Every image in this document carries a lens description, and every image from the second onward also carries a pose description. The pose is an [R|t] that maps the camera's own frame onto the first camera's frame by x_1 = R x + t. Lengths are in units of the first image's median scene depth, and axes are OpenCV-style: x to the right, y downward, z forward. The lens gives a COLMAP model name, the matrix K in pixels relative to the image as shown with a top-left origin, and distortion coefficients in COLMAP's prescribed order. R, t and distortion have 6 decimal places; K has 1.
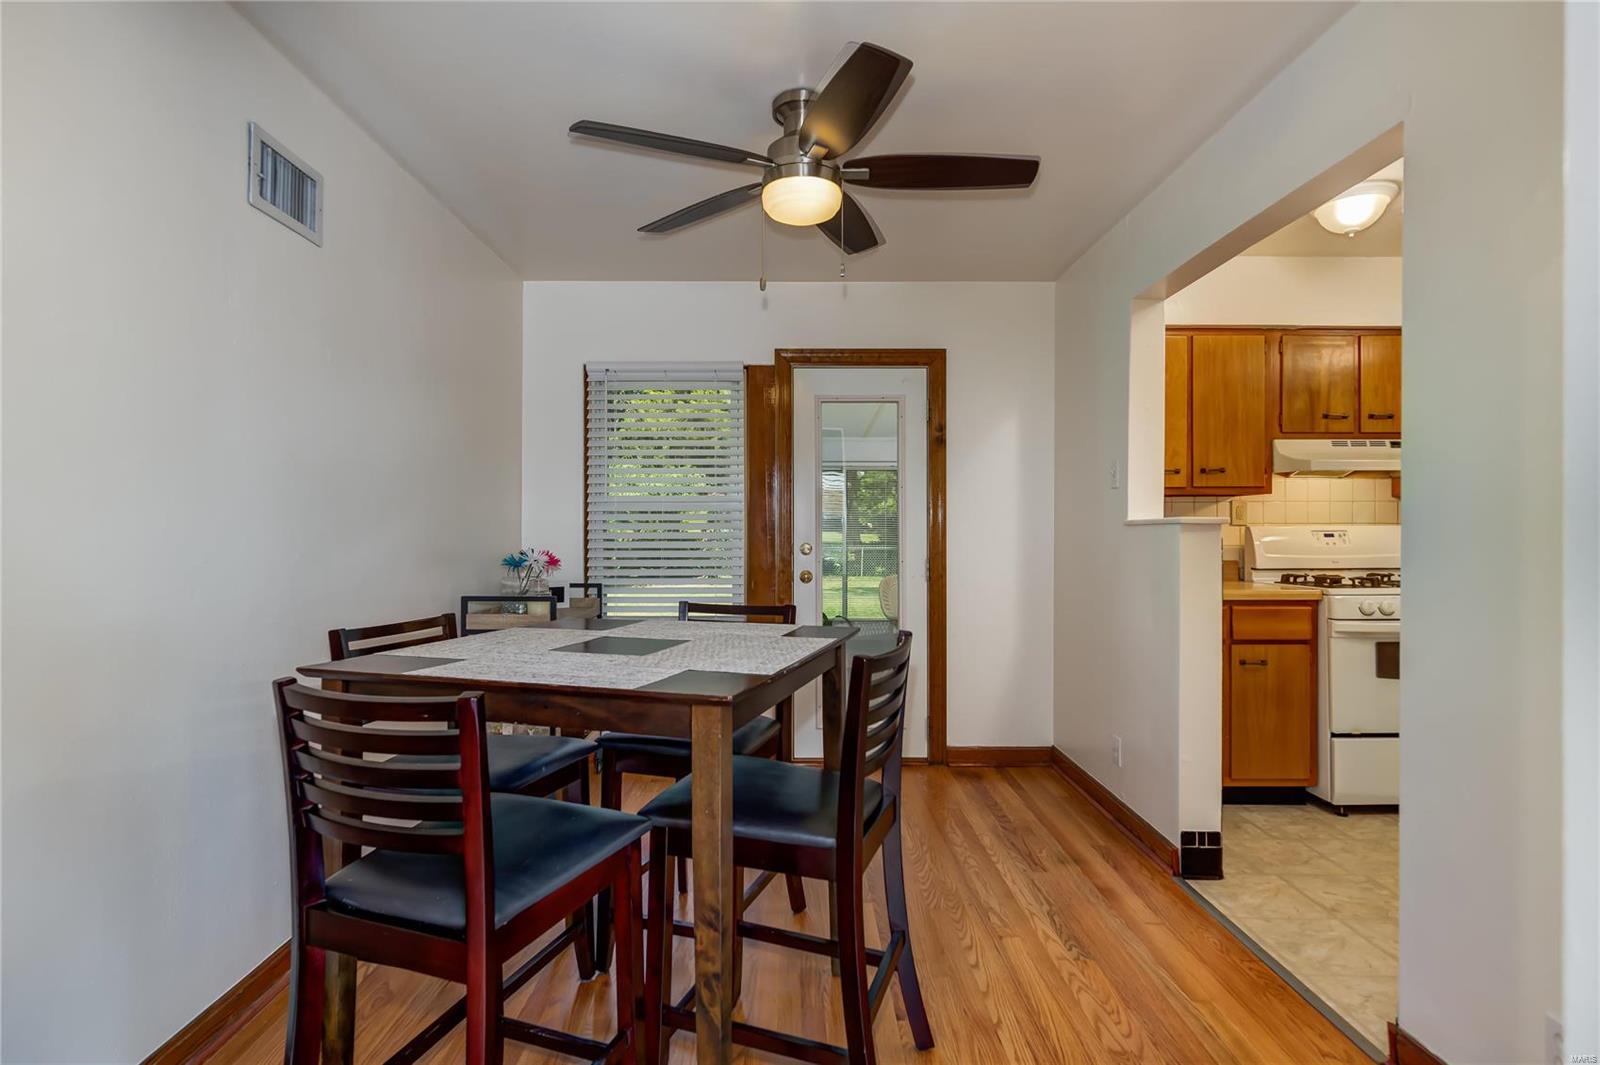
lens RADIAL K [[799.1, 0, 804.6], [0, 799.1, 523.7], [0, 0, 1]] dist [0.009123, -0.001746]
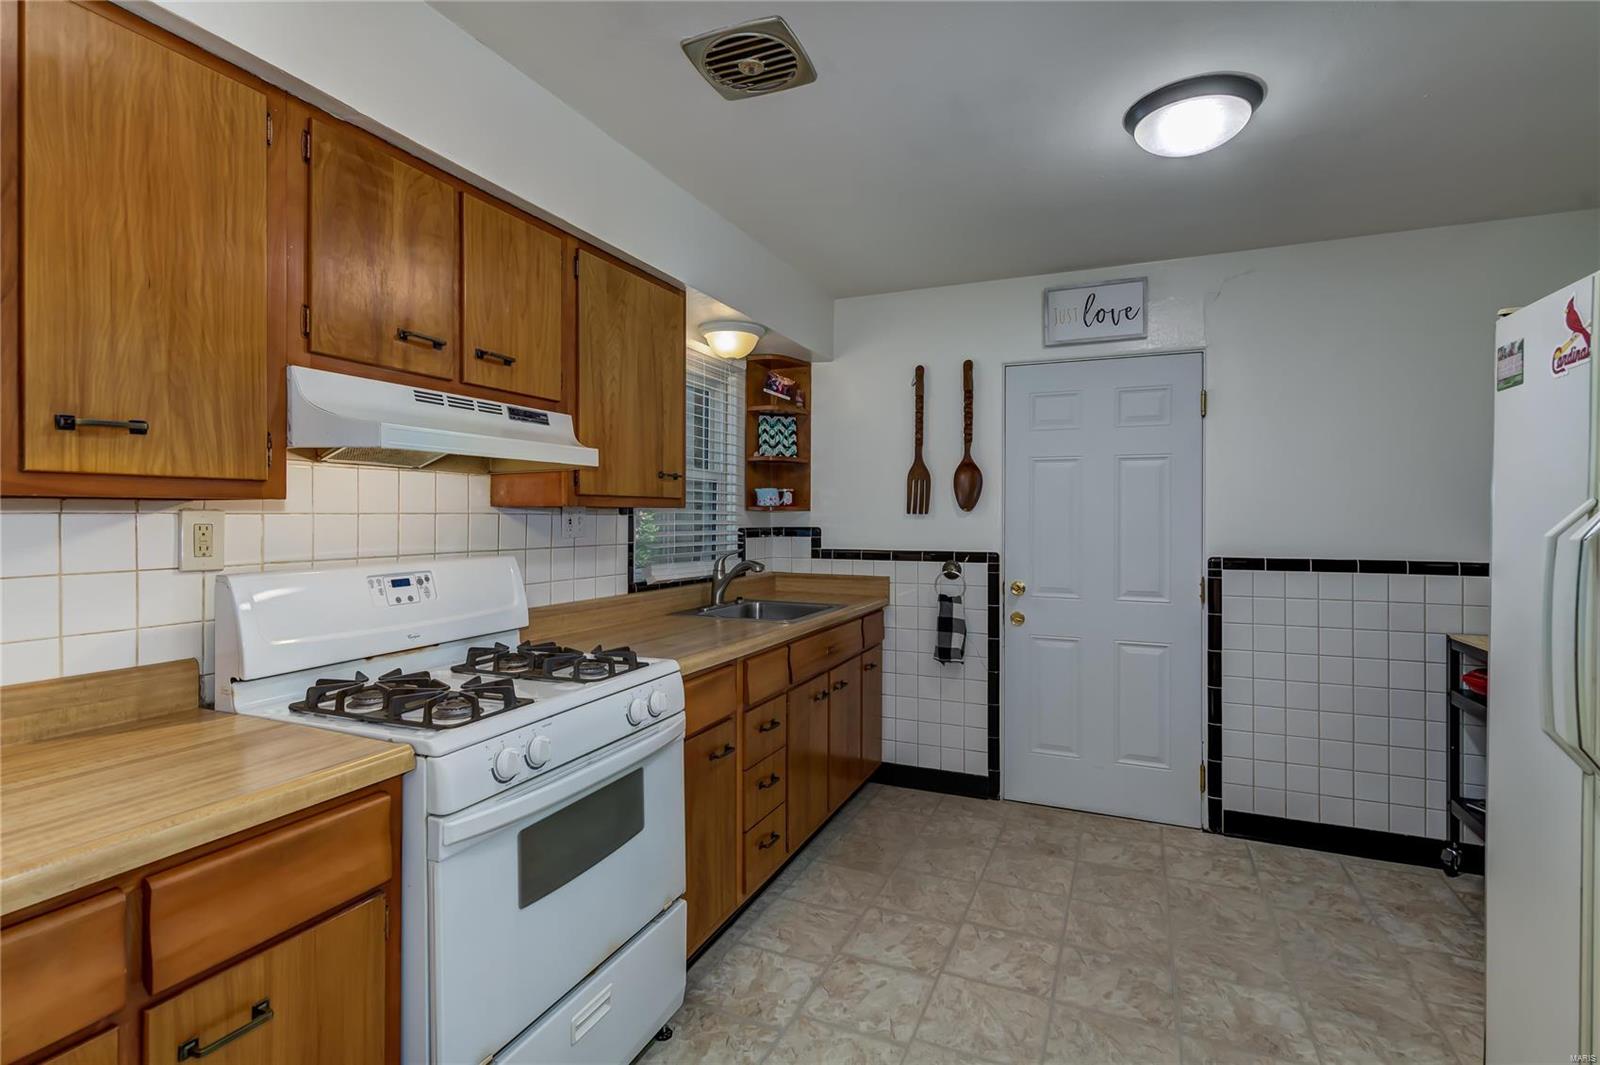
lens RADIAL K [[778.5, 0, 783.8], [0, 778.5, 518.7], [0, 0, 1]] dist [0.012250, -0.002809]
pose [[0.447680, -0.001124, 0.894193, 0.342369], [-0.005384, 0.999978, 0.003952, -0.030344], [-0.894178, -0.006584, 0.447664, 0.597482]]
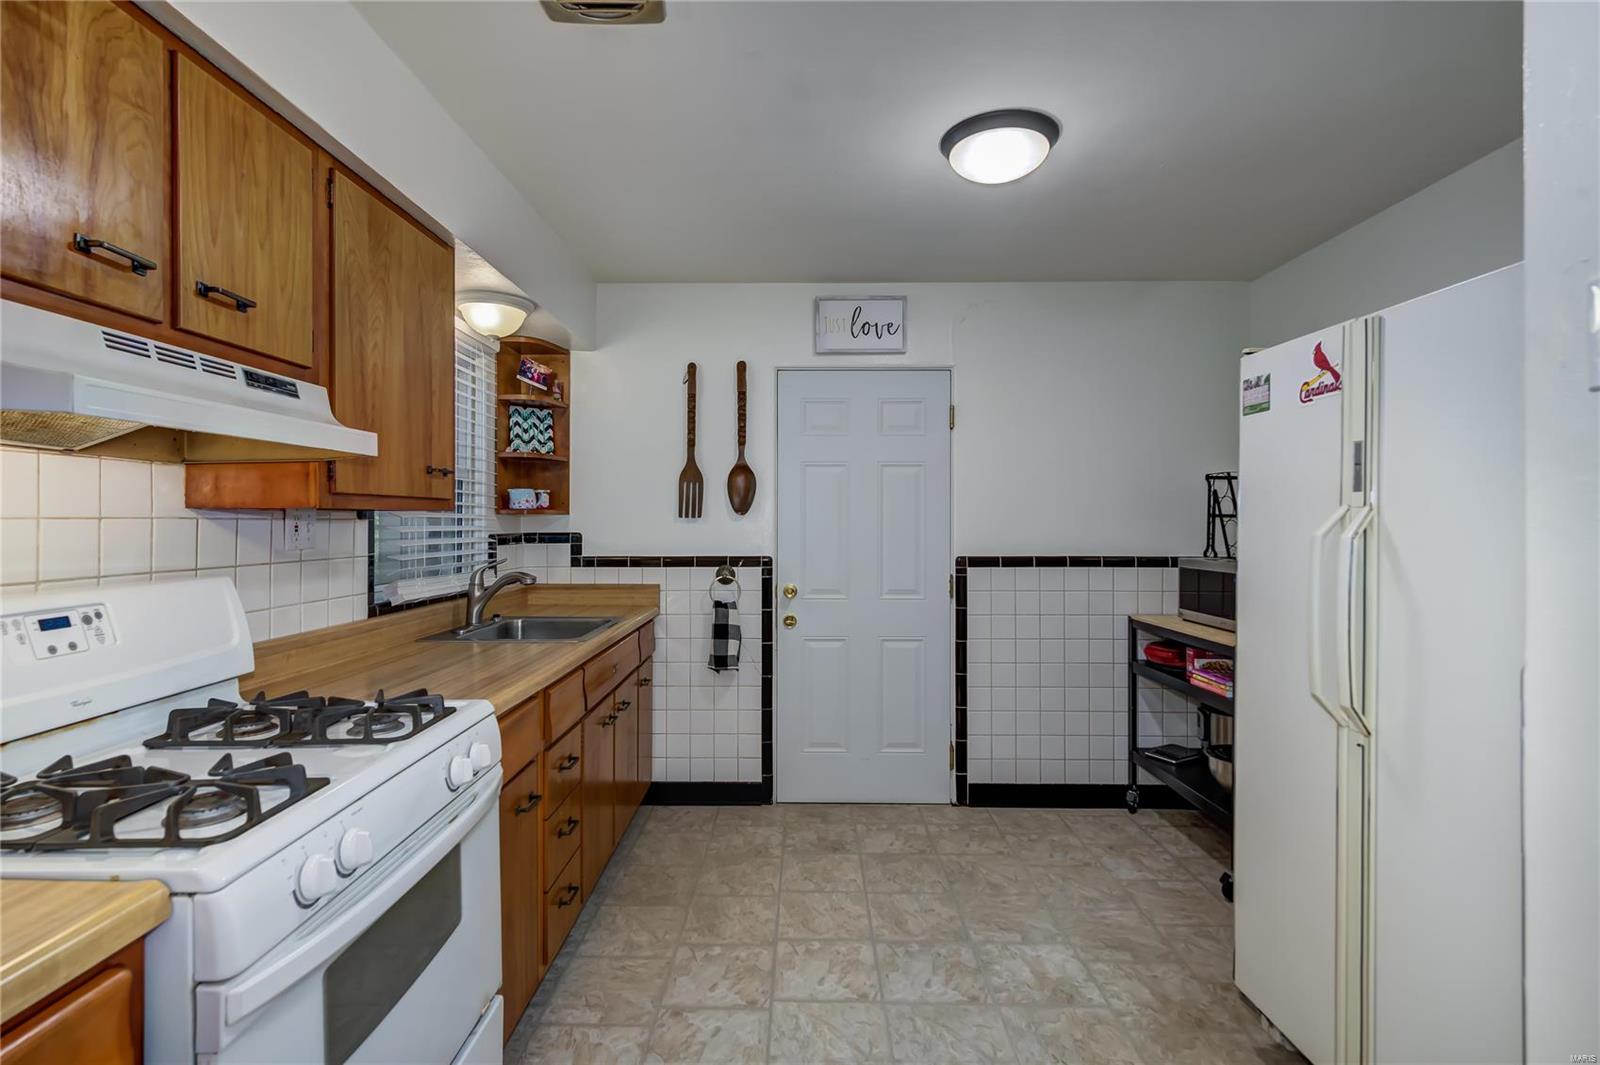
lens RADIAL K [[778.5, 0, 797.8], [0, 778.5, 521.7], [0, 0, 1]] dist [0.012250, -0.002809]
pose [[0.057673, -0.001294, 0.998335, 0.367132], [-0.002480, 0.999996, 0.001439, -0.030153], [-0.998332, -0.002559, 0.057670, 0.710391]]
